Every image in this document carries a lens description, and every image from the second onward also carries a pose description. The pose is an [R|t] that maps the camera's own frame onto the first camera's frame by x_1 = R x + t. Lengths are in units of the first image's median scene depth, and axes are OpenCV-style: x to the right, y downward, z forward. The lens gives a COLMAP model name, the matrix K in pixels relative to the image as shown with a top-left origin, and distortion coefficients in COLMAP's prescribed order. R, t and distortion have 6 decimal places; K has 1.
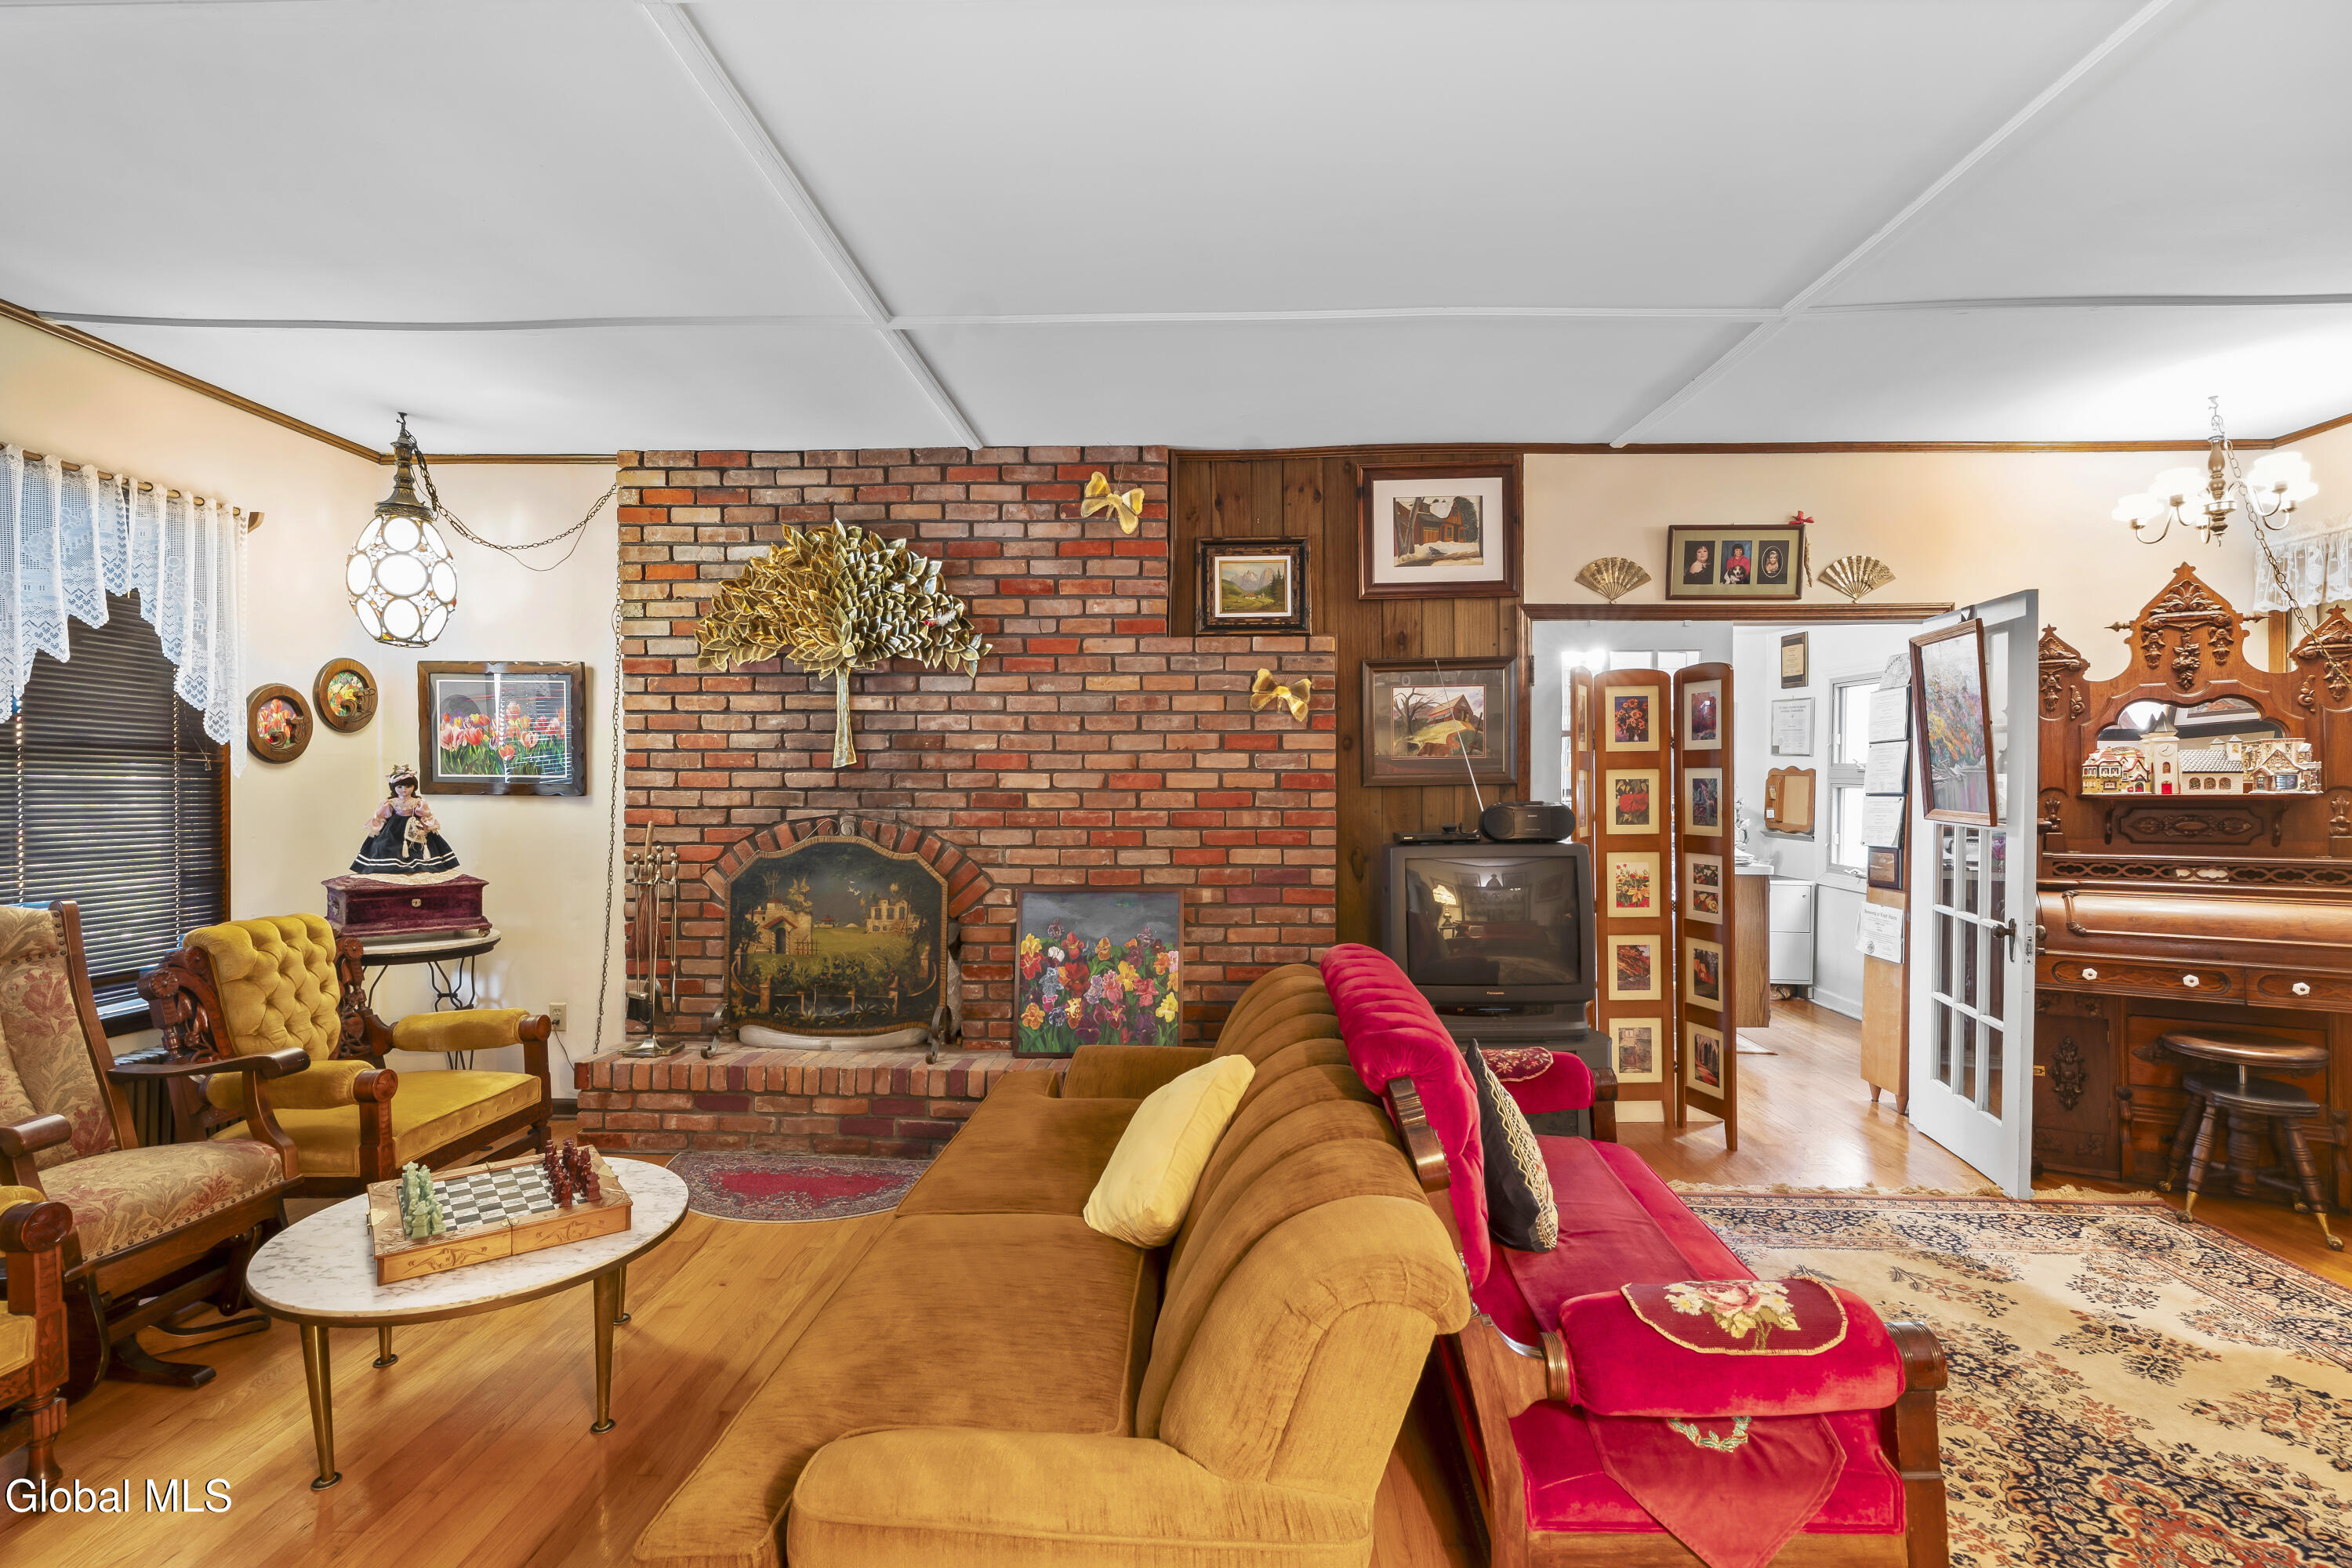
lens RADIAL K [[1120.8, 0, 1195.9], [0, 1120.8, 773.2], [0, 0, 1]] dist [-0.006271, 0.002113]
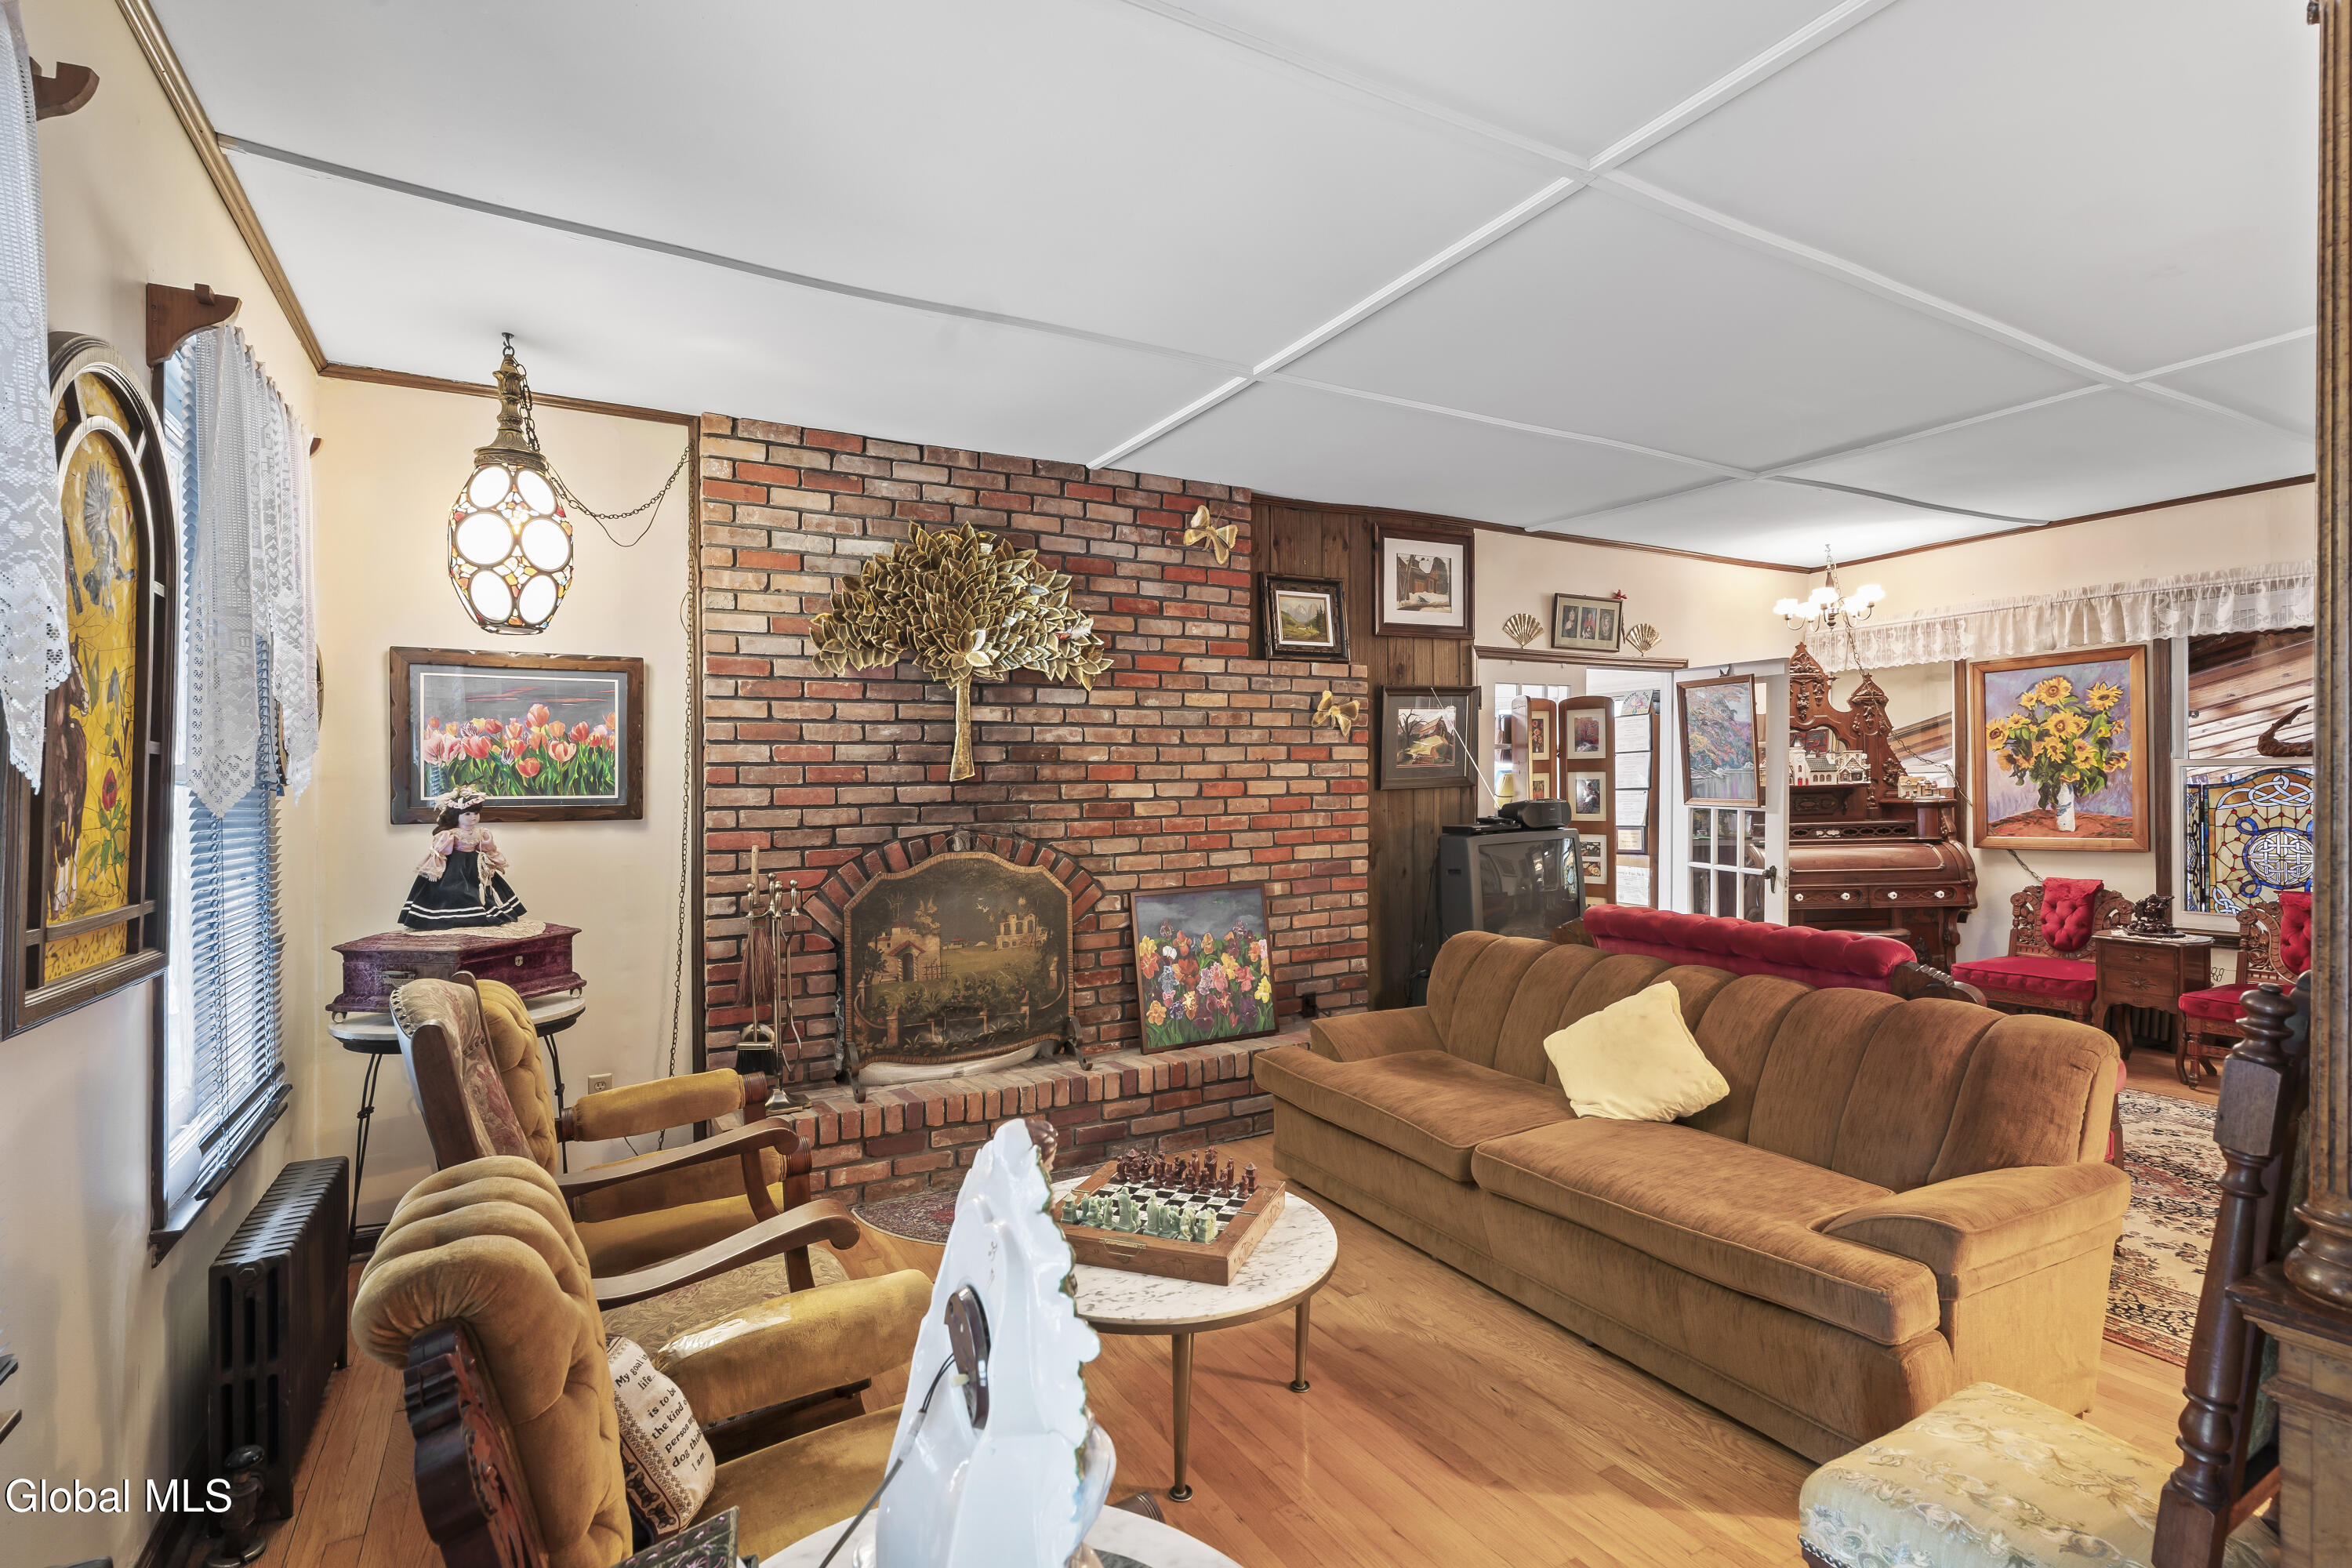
lens RADIAL K [[1157.2, 0, 1241.1], [0, 1157.2, 770.2], [0, 0, 1]] dist [-0.007514, 0.000186]
pose [[0.834351, -0.009408, 0.551154, -0.668260], [0.010670, 0.999943, 0.000915, -0.012461], [-0.551131, 0.005118, 0.834403, 0.042245]]
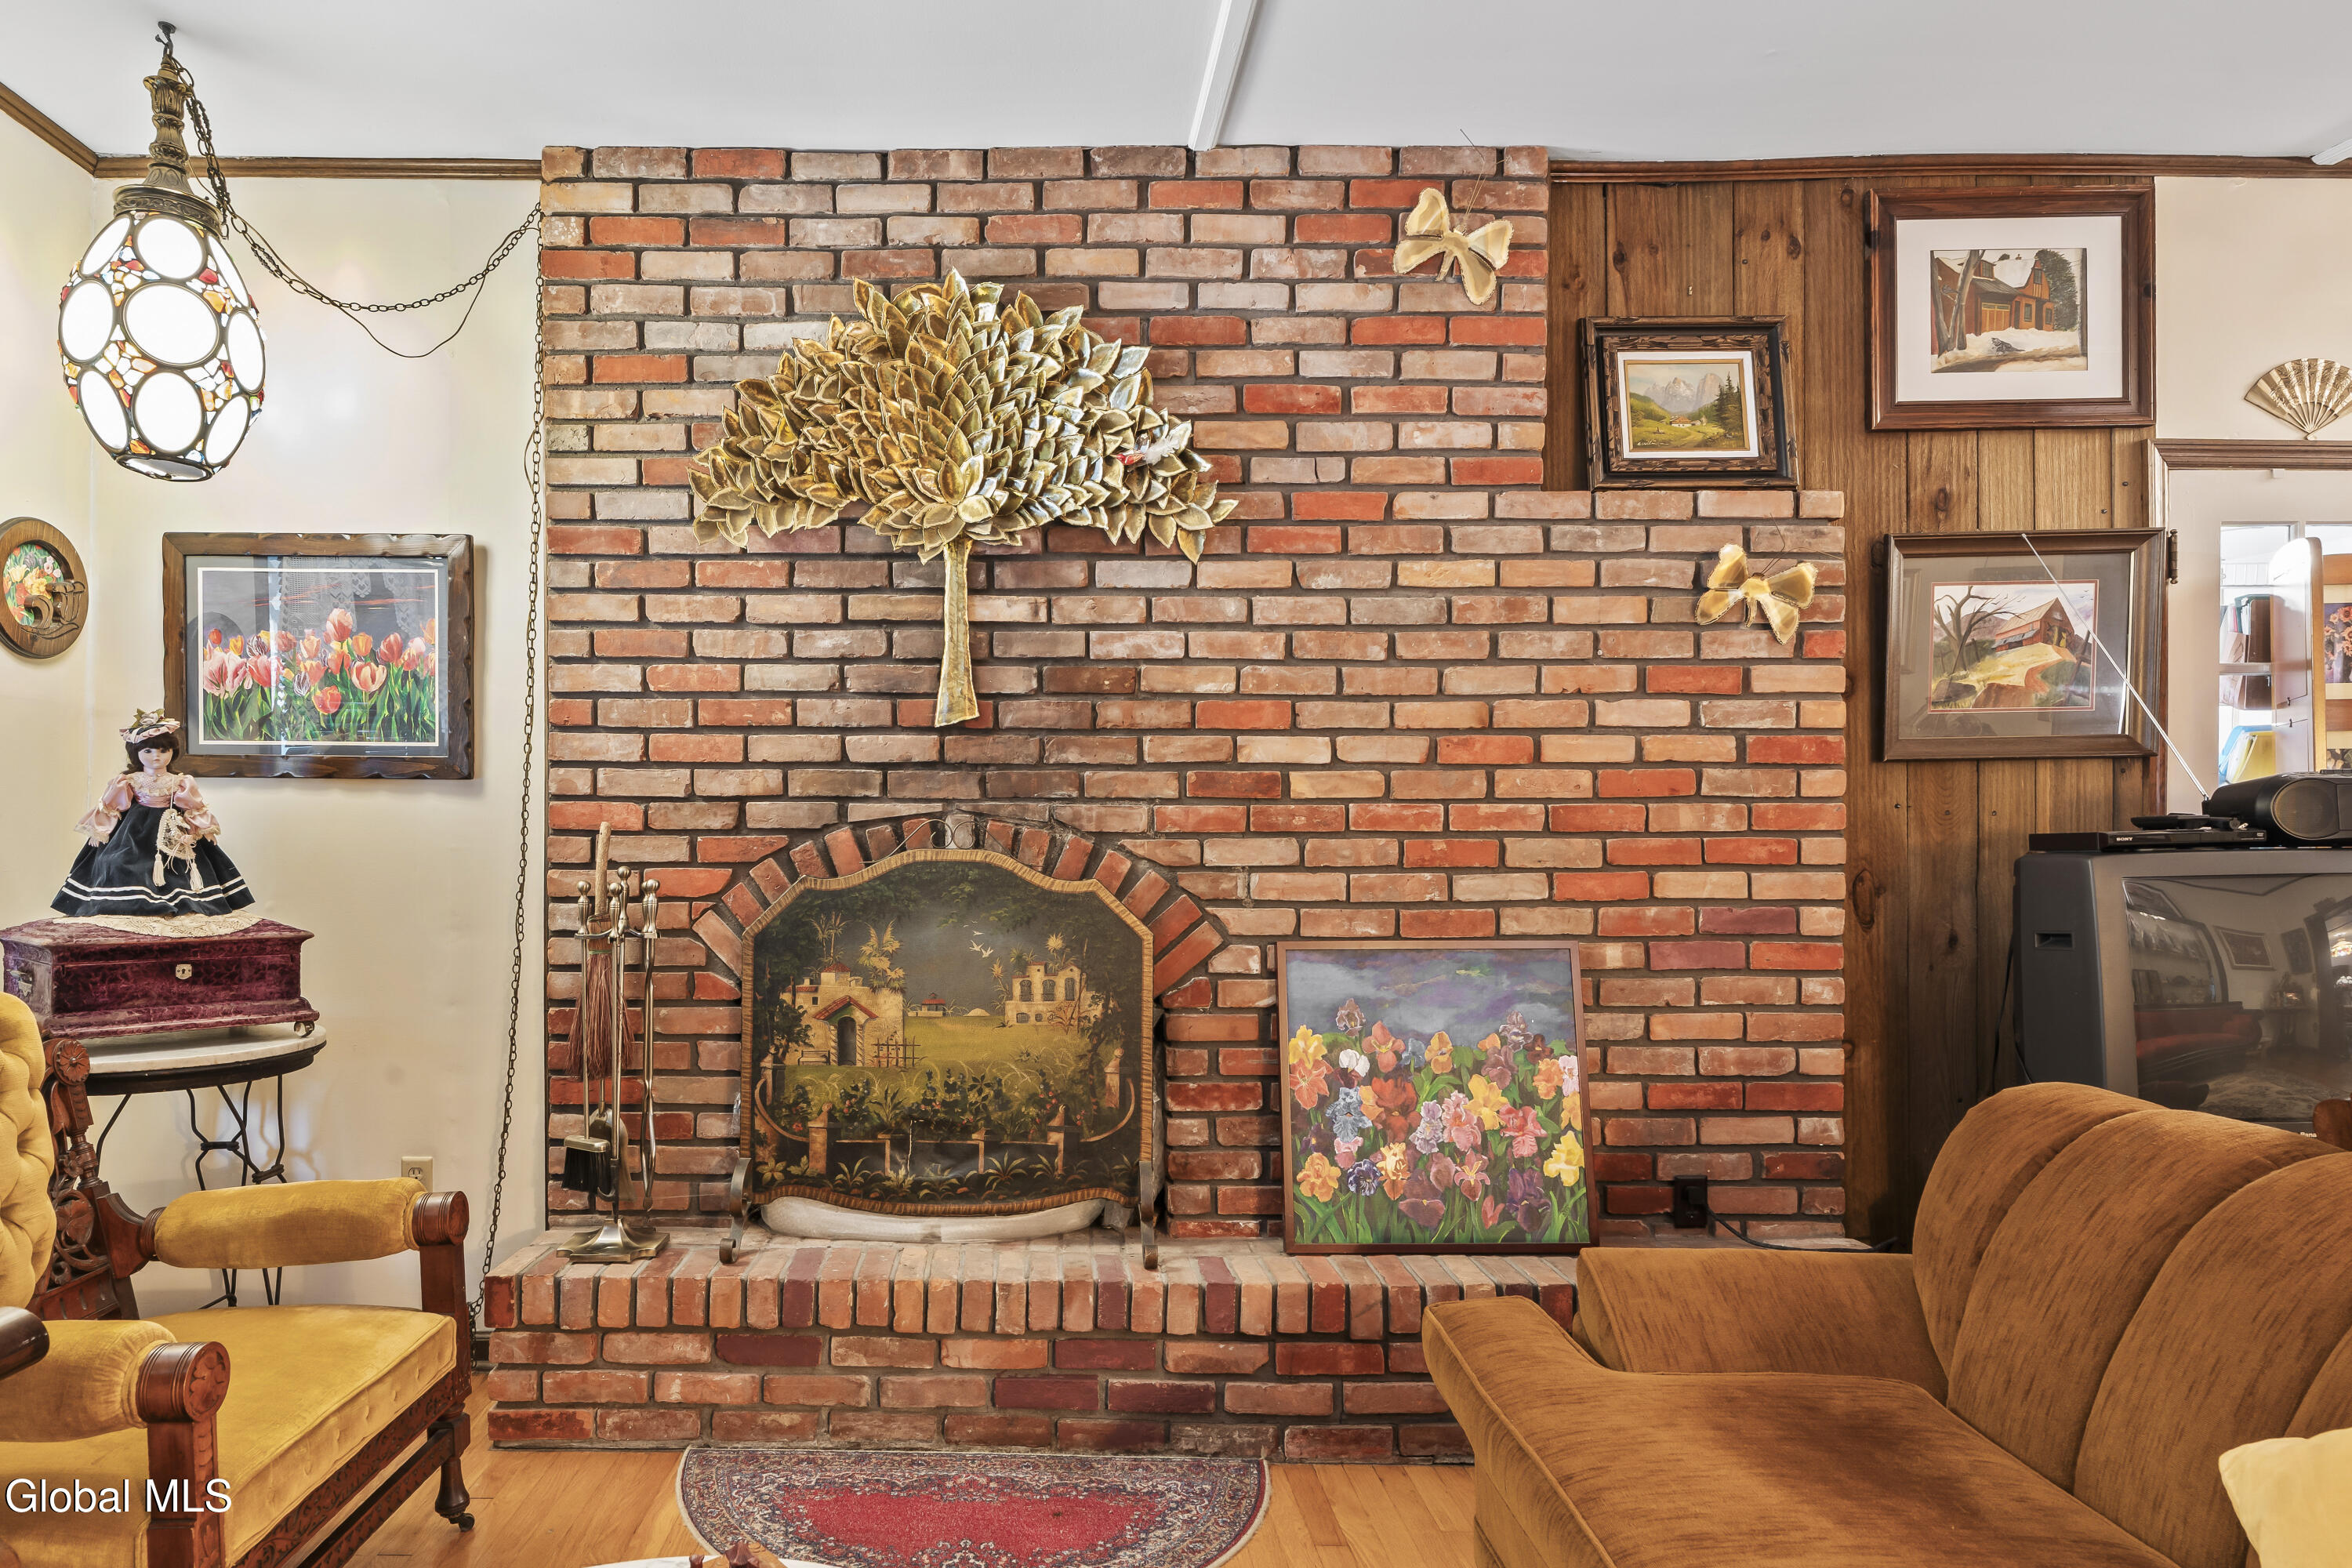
lens RADIAL K [[1388.0, 0, 1036.3], [0, 1388.0, 814.4], [0, 0, 1]] dist [-0.004118, 0.000031]
pose [[0.999553, -0.000180, 0.029902, -0.298552], [0.000541, 0.999927, -0.012037, 0.047352], [-0.029898, 0.012047, 0.999480, 0.320645]]
